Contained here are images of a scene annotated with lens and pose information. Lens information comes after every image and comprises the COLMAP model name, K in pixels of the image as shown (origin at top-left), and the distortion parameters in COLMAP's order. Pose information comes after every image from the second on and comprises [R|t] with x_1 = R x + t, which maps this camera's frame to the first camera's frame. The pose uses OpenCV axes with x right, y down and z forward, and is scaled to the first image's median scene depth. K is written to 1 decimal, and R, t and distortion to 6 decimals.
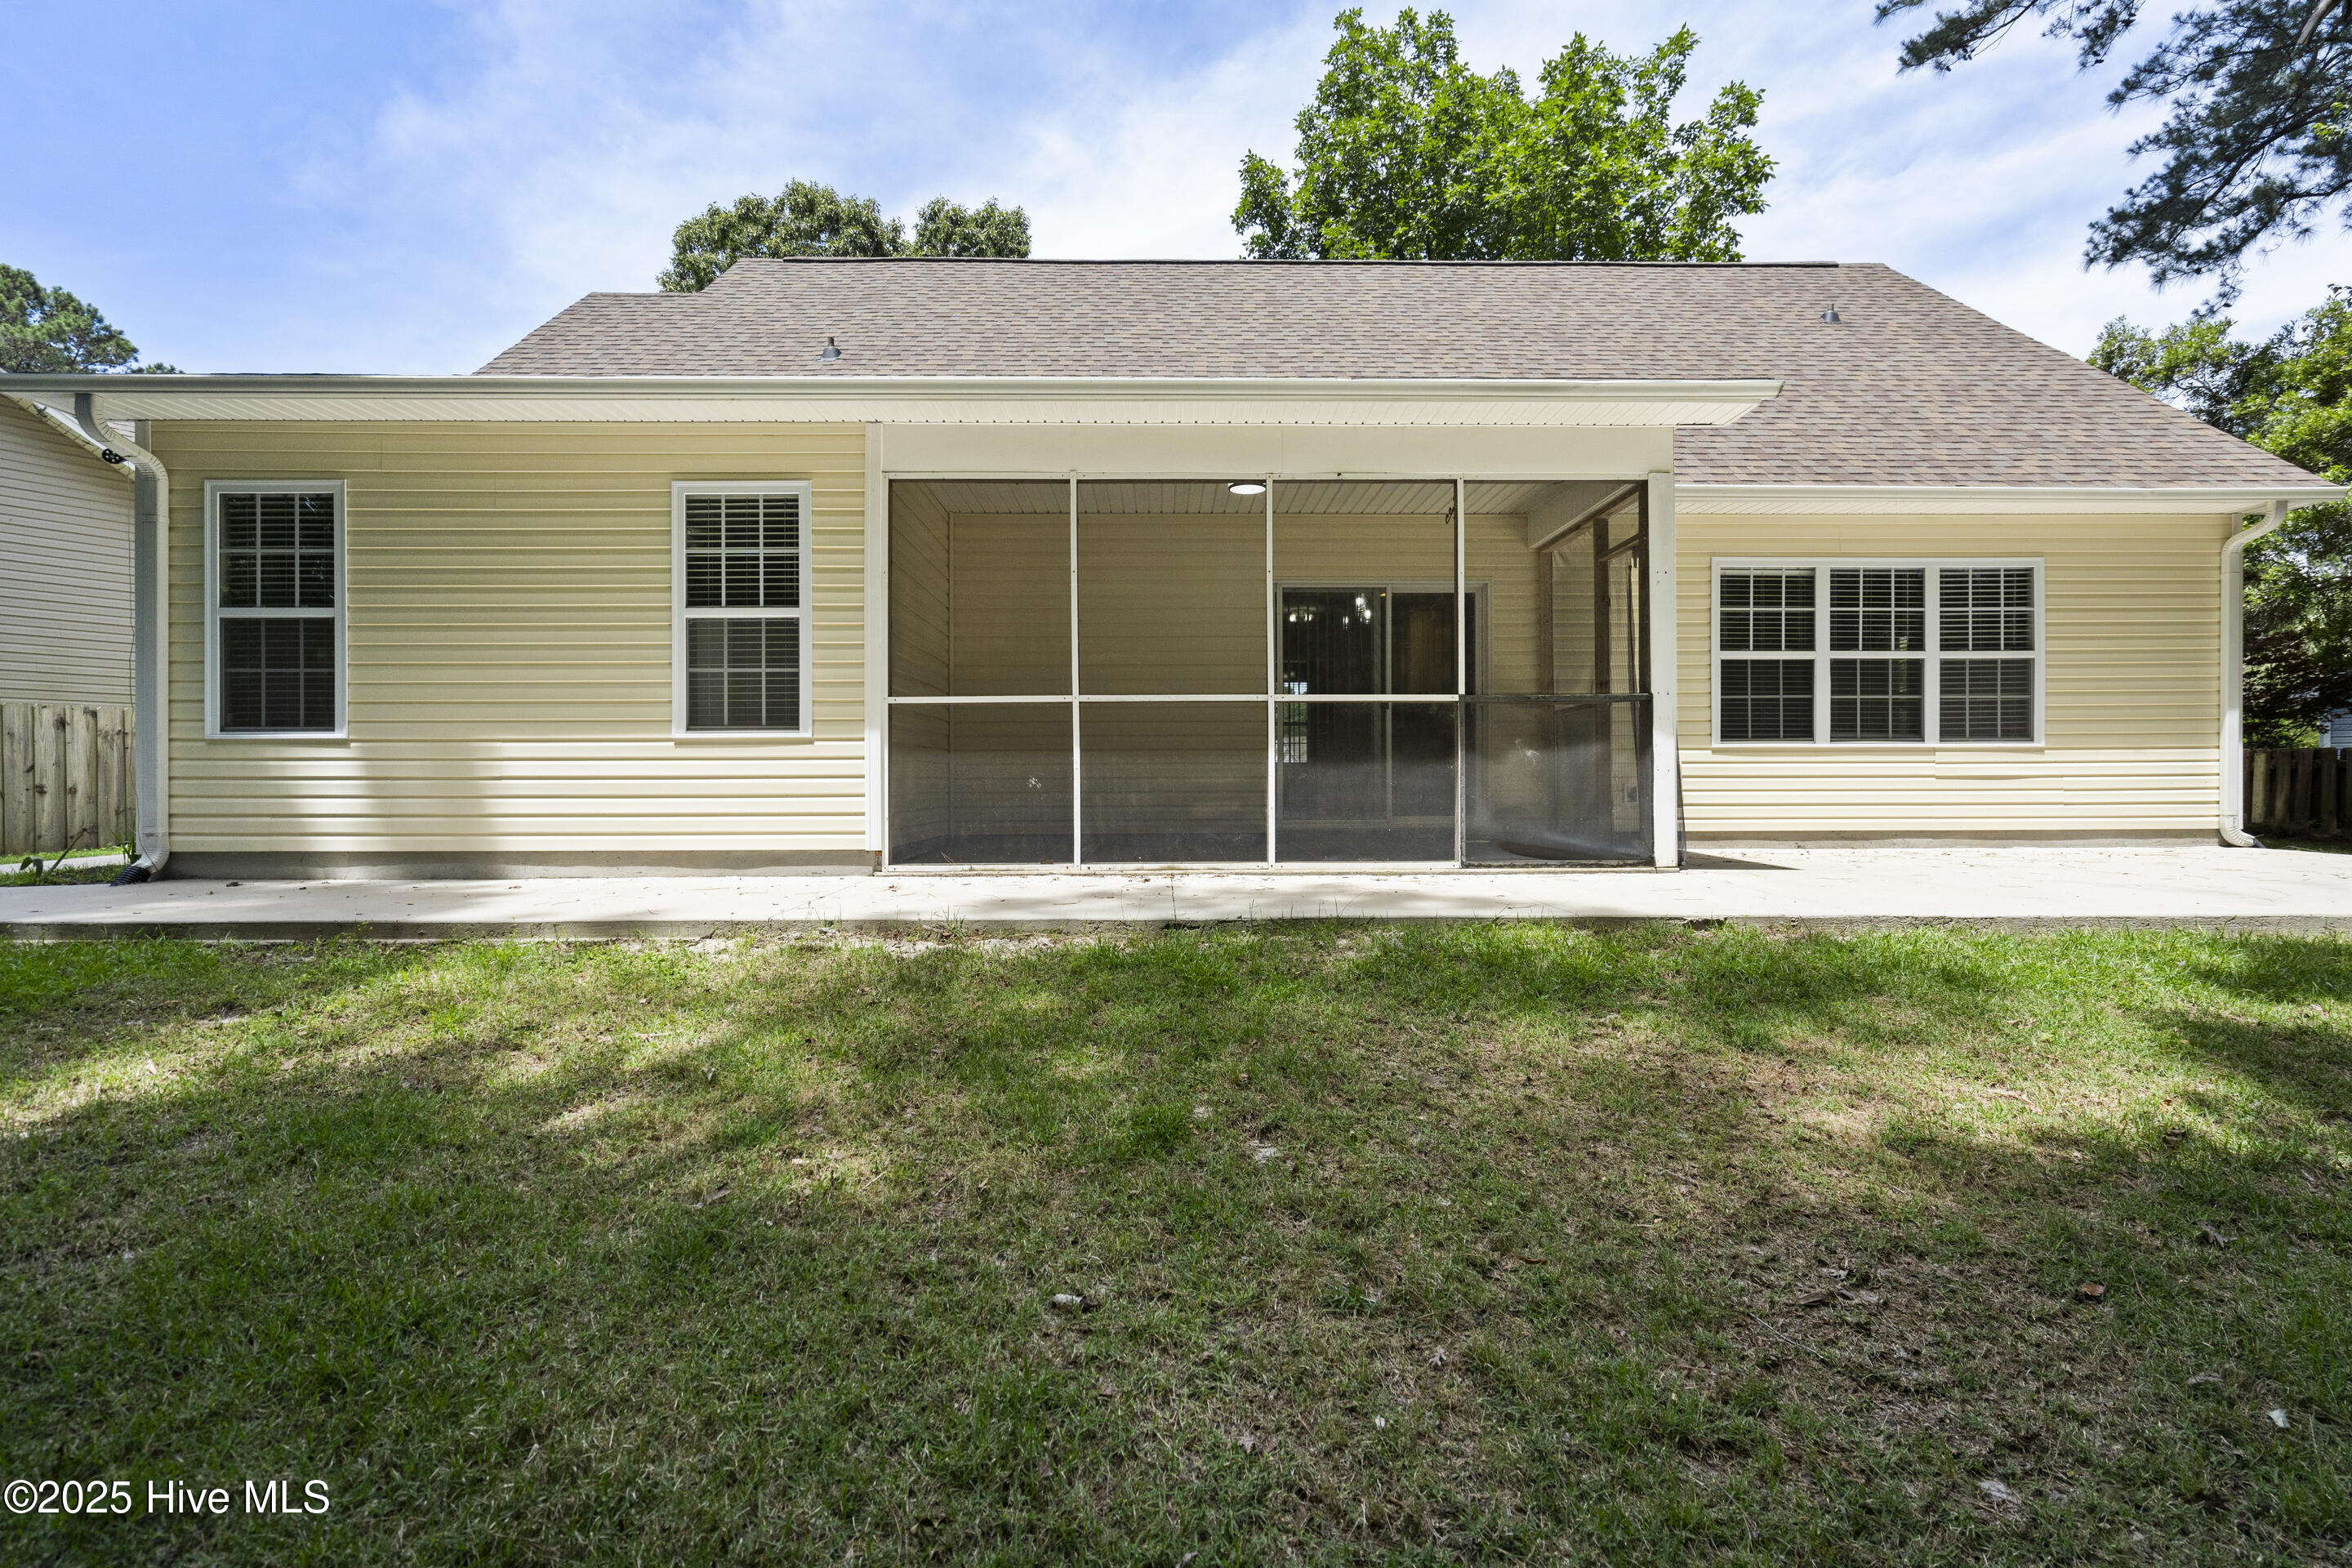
lens RADIAL K [[1080.0, 0, 1277.0], [0, 1080.0, 785.8], [0, 0, 1]] dist [-0.004344, 0.002381]
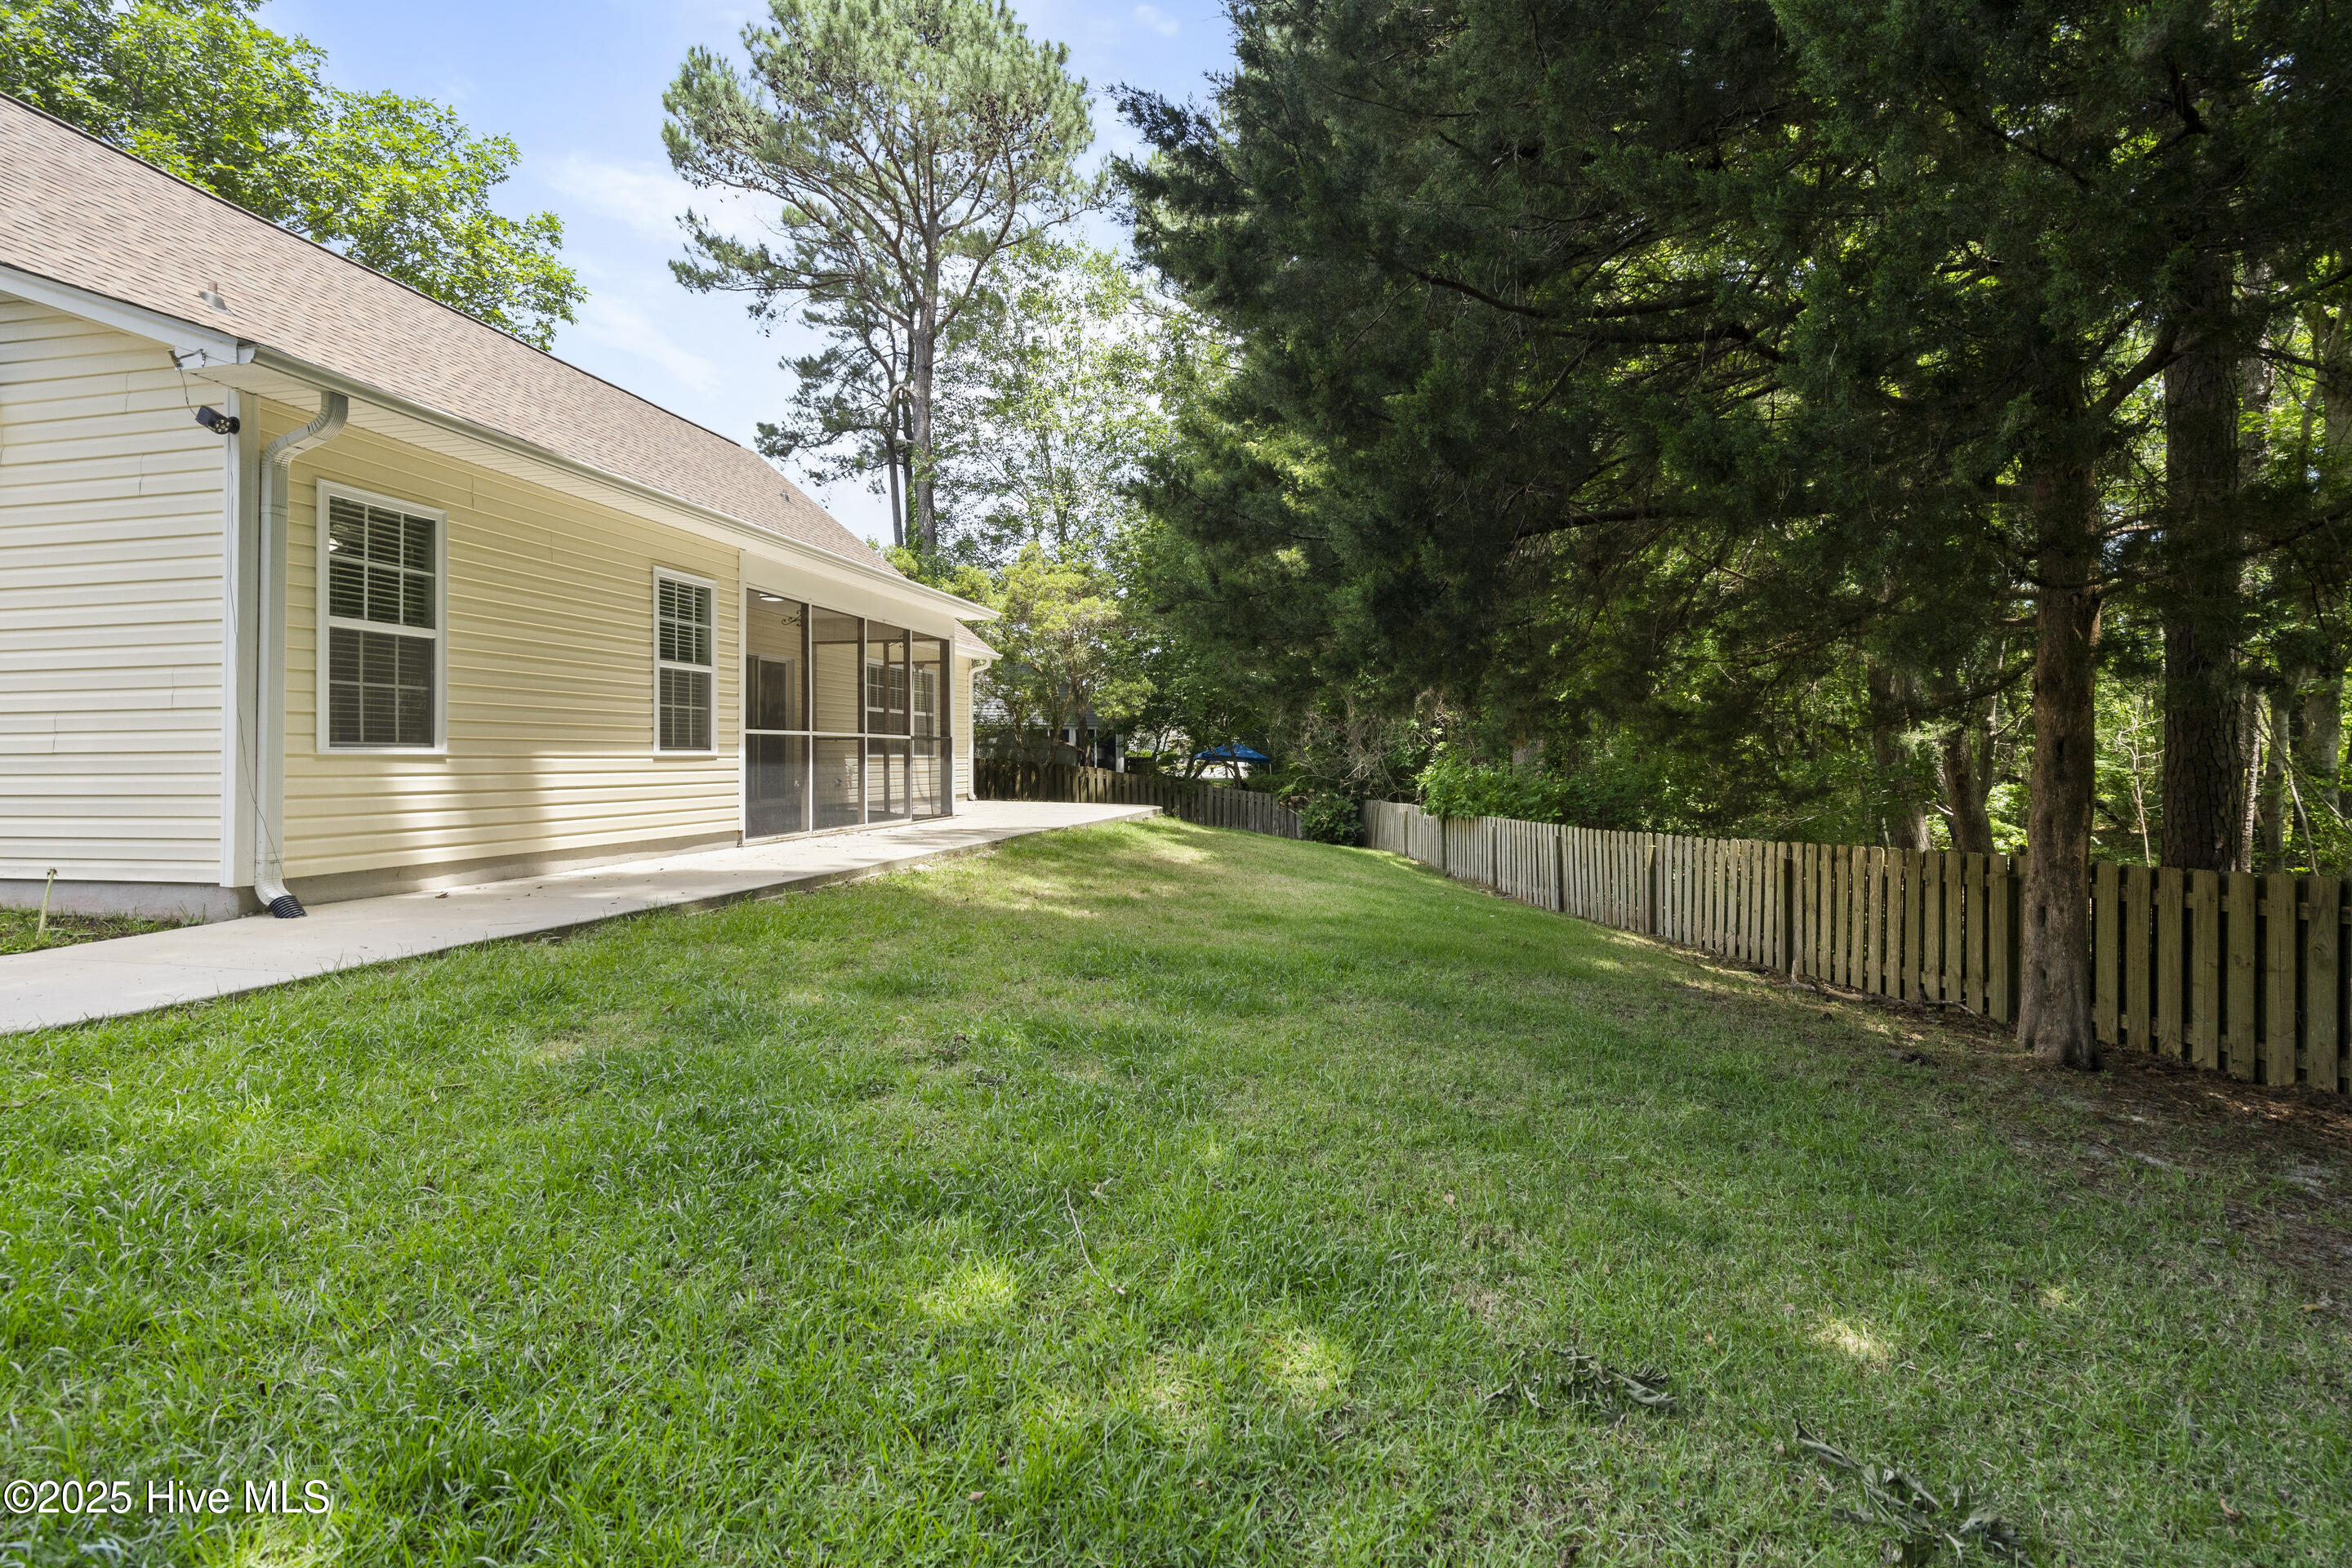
lens RADIAL K [[1080.0, 0, 1174.7], [0, 1080.0, 744.9], [0, 0, 1]] dist [-0.004344, 0.002381]
pose [[0.218864, 0.014522, 0.975647, -1.727515], [0.002050, 0.999880, -0.015343, -0.035240], [-0.975753, 0.005358, 0.218808, 0.068981]]
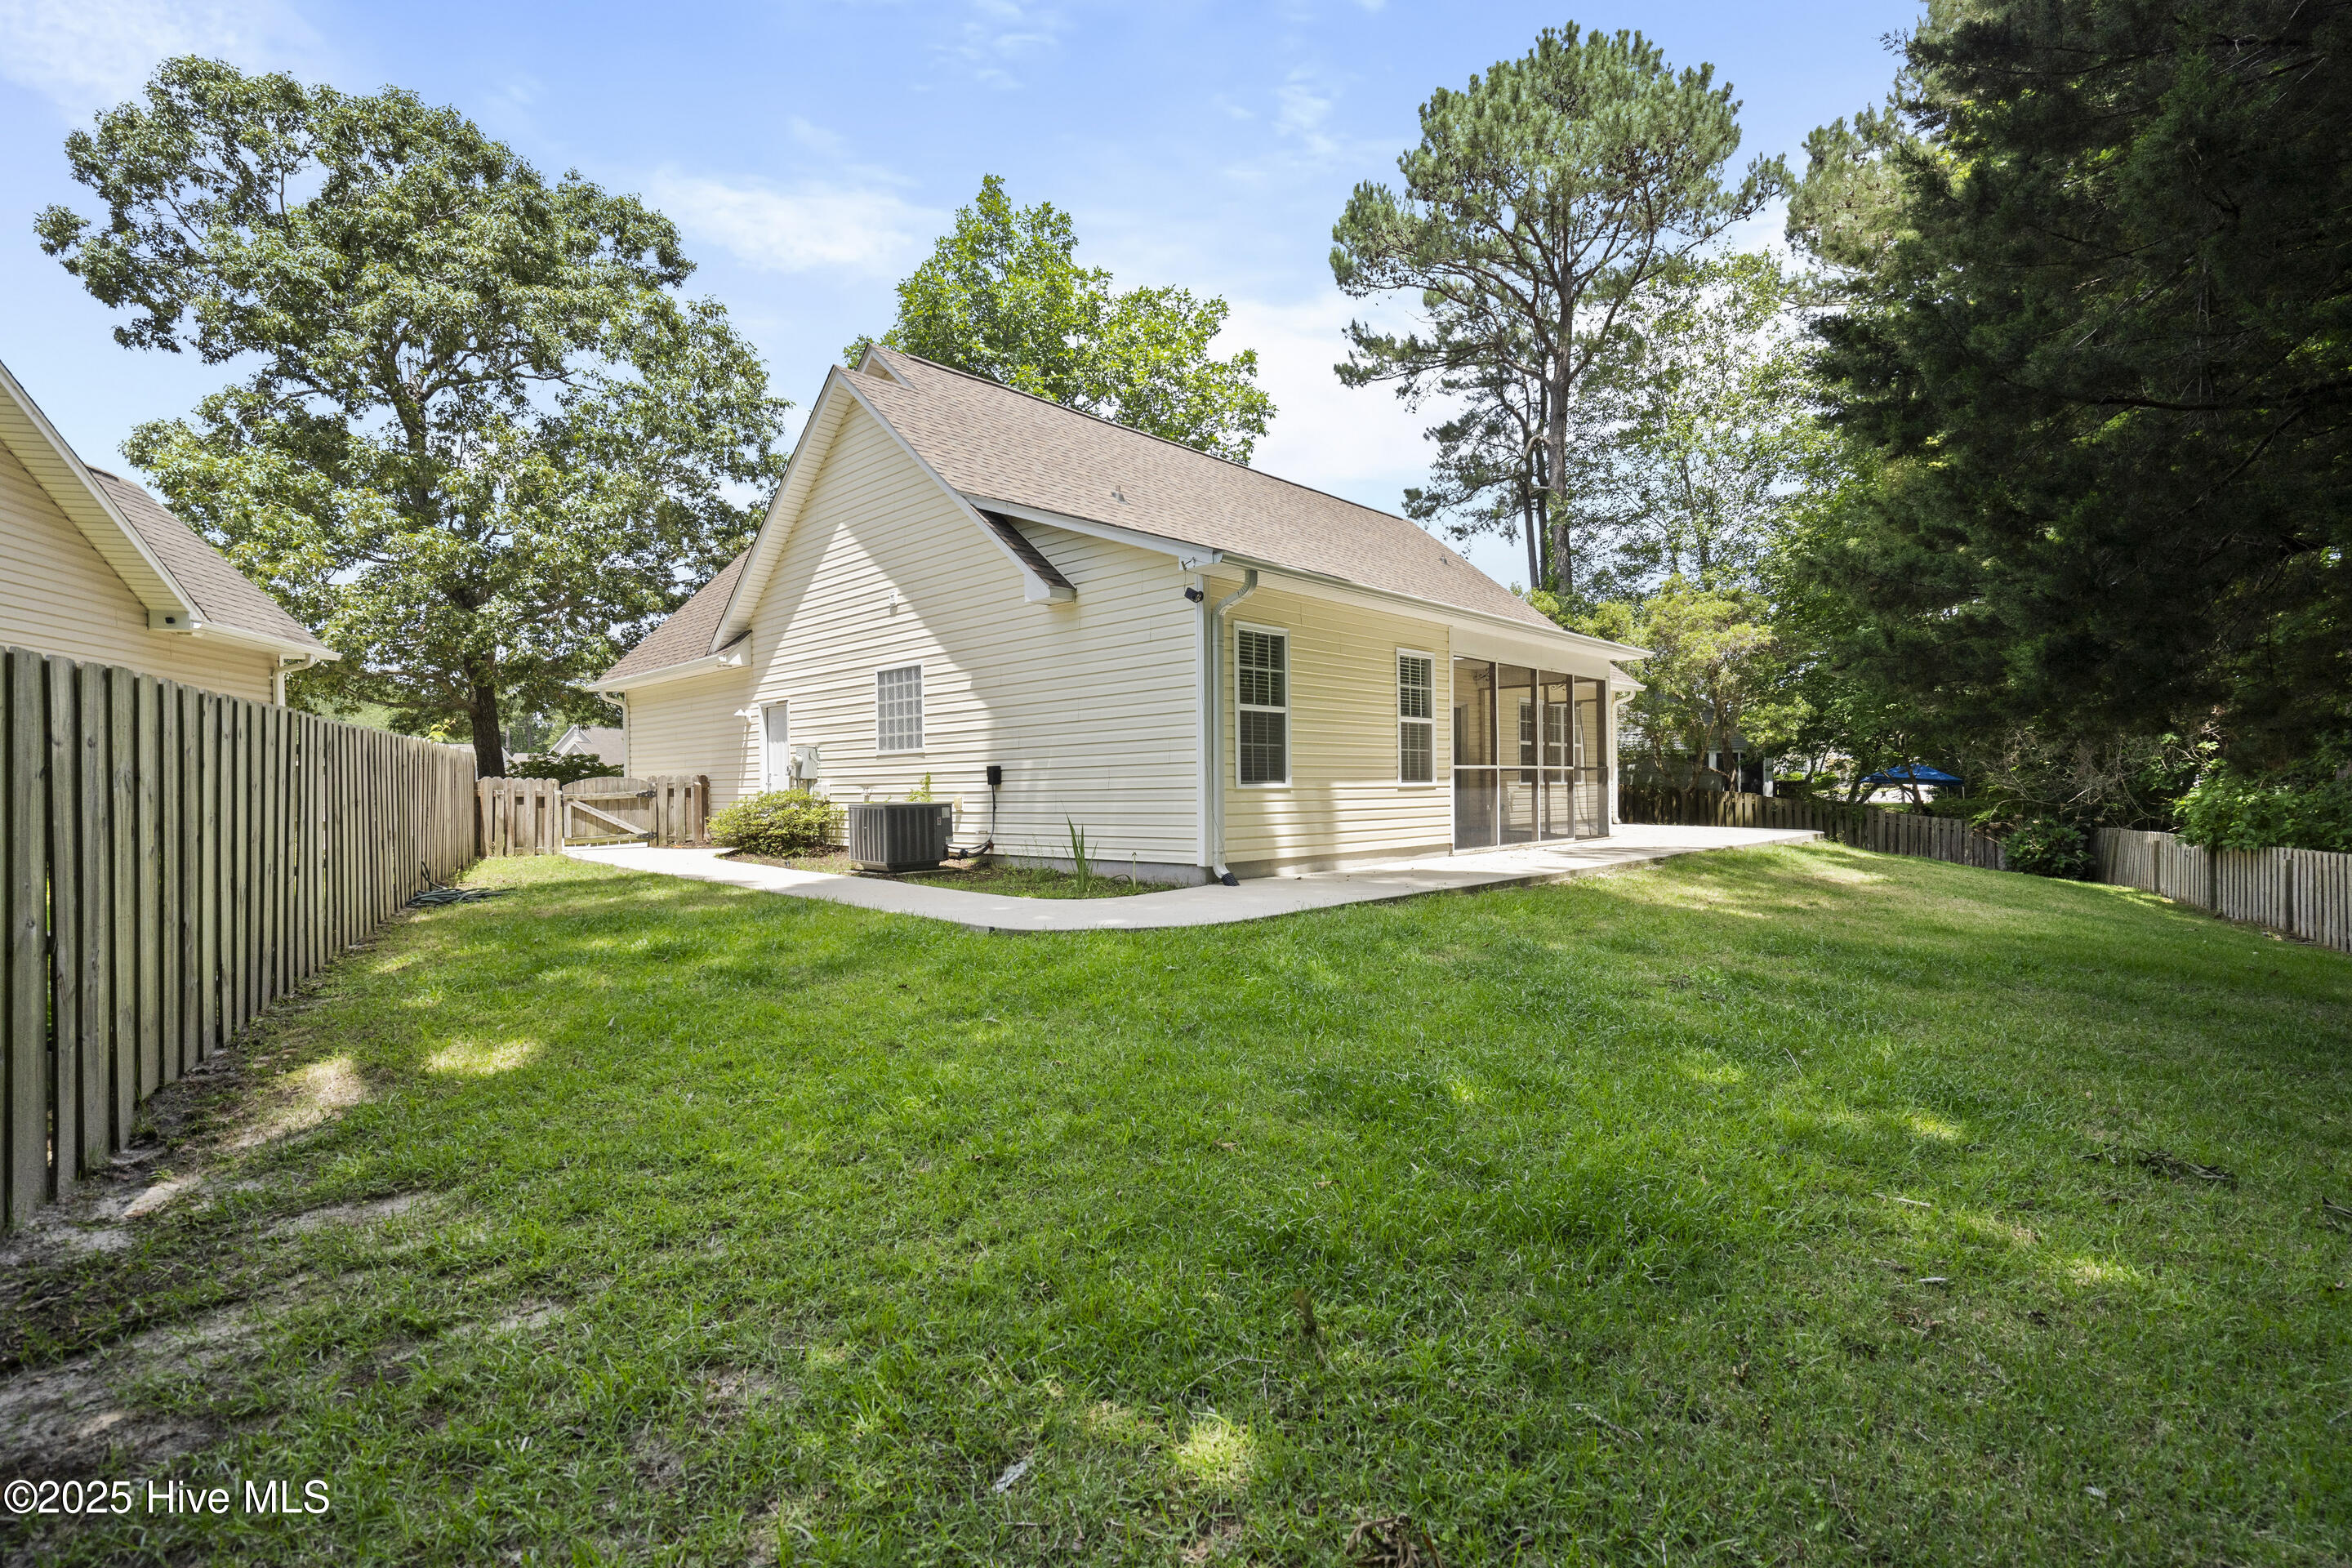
lens RADIAL K [[1080.0, 0, 1172.3], [0, 1080.0, 804.8], [0, 0, 1]] dist [-0.004344, 0.002381]
pose [[0.695662, -0.016753, 0.718174, -2.146772], [0.010971, 0.999859, 0.012697, -0.040319], [-0.718286, -0.000954, 0.695748, -0.006858]]
